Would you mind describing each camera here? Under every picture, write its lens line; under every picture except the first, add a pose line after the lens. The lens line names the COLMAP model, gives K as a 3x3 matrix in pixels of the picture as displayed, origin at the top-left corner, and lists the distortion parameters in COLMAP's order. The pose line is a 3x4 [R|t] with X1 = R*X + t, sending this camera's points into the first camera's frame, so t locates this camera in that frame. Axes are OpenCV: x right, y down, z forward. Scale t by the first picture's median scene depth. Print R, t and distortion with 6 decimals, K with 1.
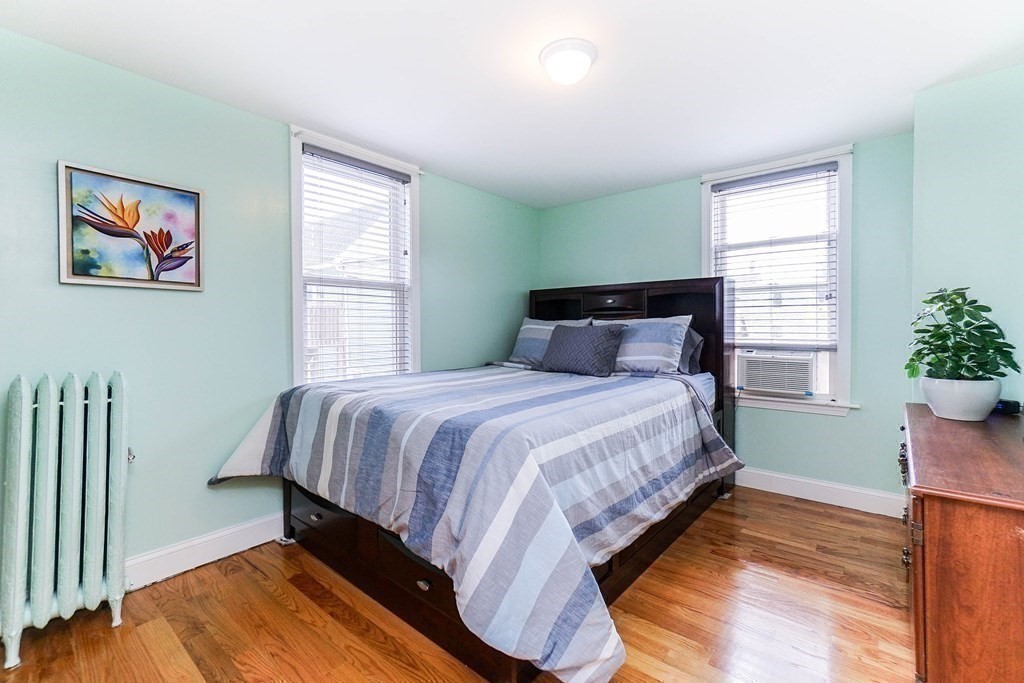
lens RADIAL K [[445.0, 0, 513.1], [0, 445.0, 340.8], [0, 0, 1]] dist [-0.011929, 0.008211]
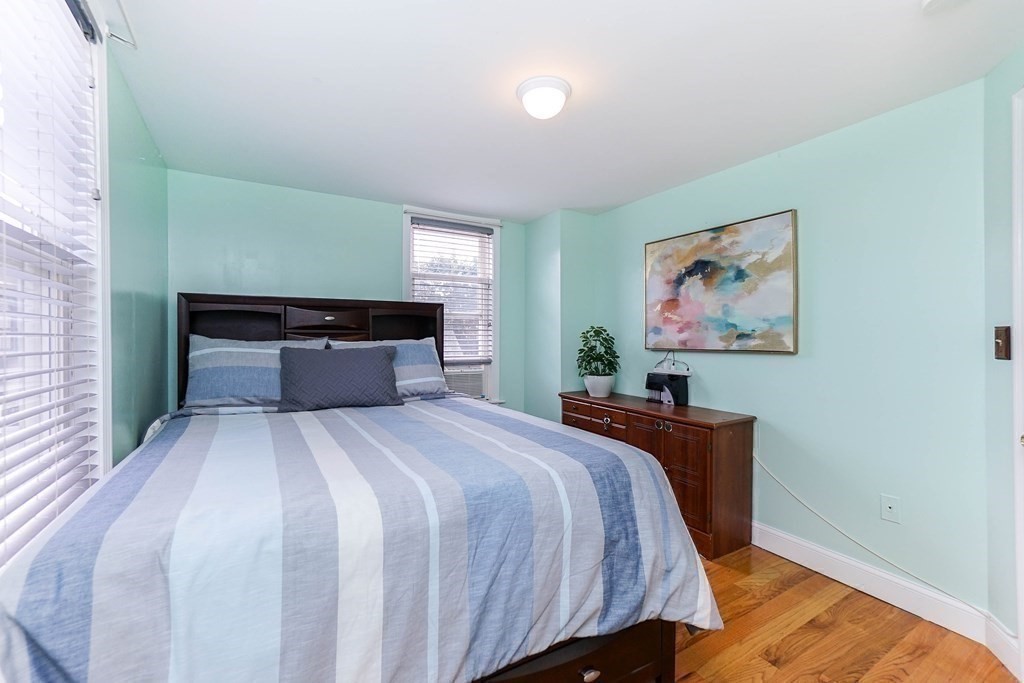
lens RADIAL K [[445.0, 0, 514.2], [0, 445.0, 339.2], [0, 0, 1]] dist [-0.011929, 0.008211]
pose [[0.332343, 0.002458, 0.943155, -0.548943], [0.028786, 0.999504, -0.012748, -0.033183], [-0.942719, 0.031386, 0.332107, 0.453166]]
